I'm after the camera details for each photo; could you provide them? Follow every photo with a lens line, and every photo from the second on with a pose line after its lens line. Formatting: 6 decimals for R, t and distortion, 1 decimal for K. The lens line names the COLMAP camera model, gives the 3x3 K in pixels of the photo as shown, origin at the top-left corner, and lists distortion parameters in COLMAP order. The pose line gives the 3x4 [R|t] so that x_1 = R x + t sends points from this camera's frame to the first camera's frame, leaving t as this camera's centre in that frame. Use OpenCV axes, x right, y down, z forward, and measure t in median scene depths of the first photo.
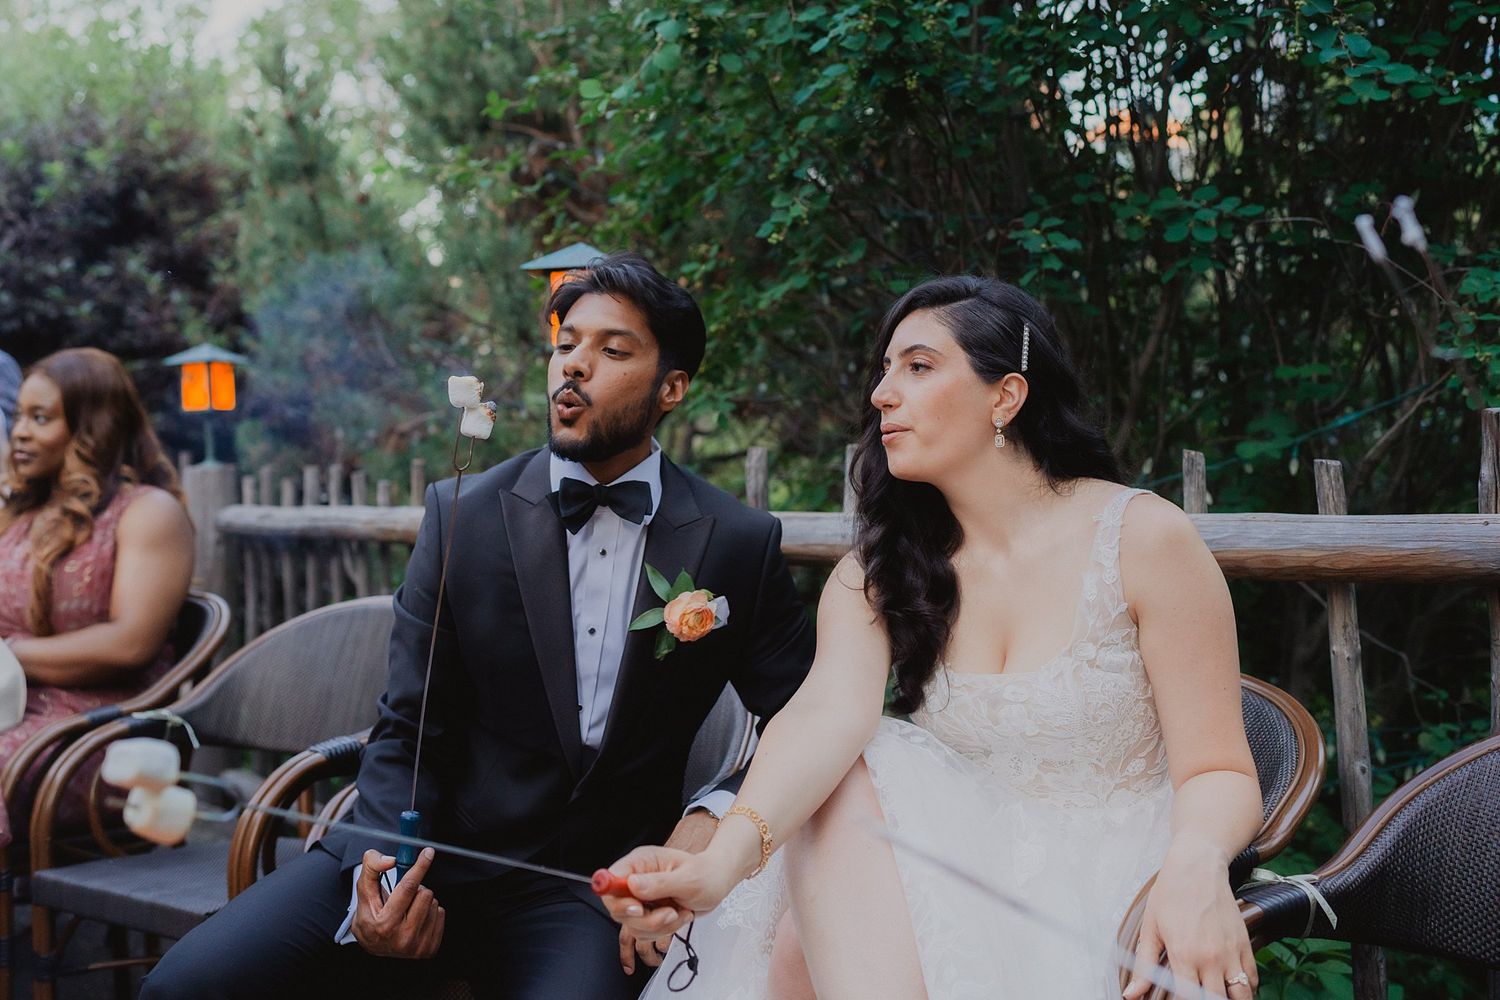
lens RADIAL K [[1579.6, 0, 692.5], [0, 1579.6, 456.0], [0, 0, 1]] dist [-0.004908, 0.018888]
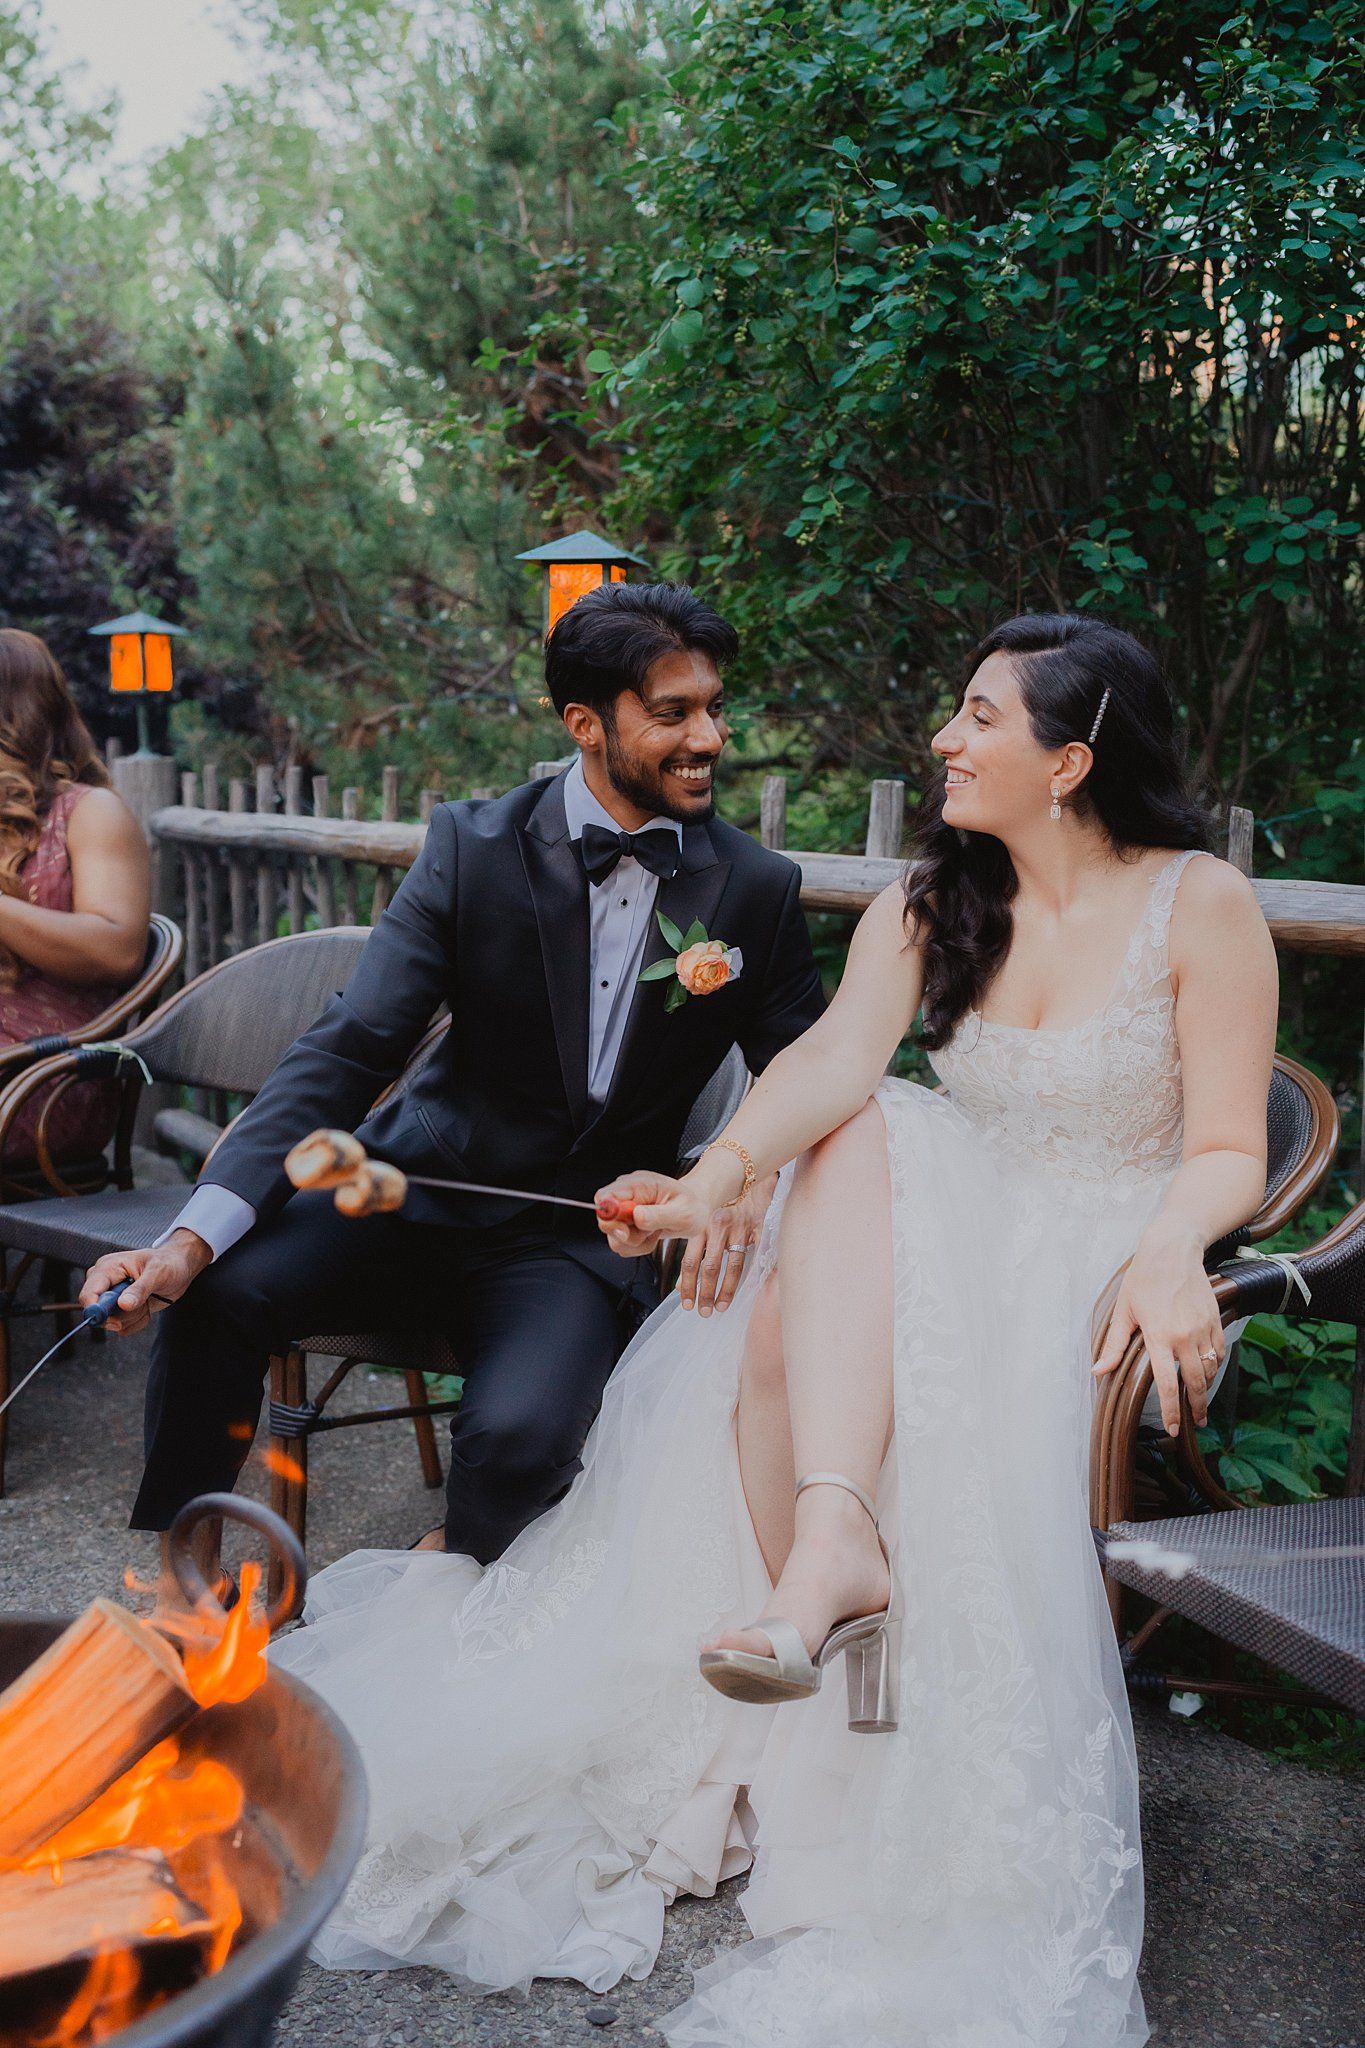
lens RADIAL K [[2008.6, 0, 682.5], [0, 2008.6, 1024.0], [0, 0, 1]] dist [0.071847, -0.364990]
pose [[0.999126, 0.038337, -0.016643, 0.010084], [-0.035596, 0.989258, 0.141783, -0.020562], [0.021900, -0.141067, 0.989758, -0.112646]]
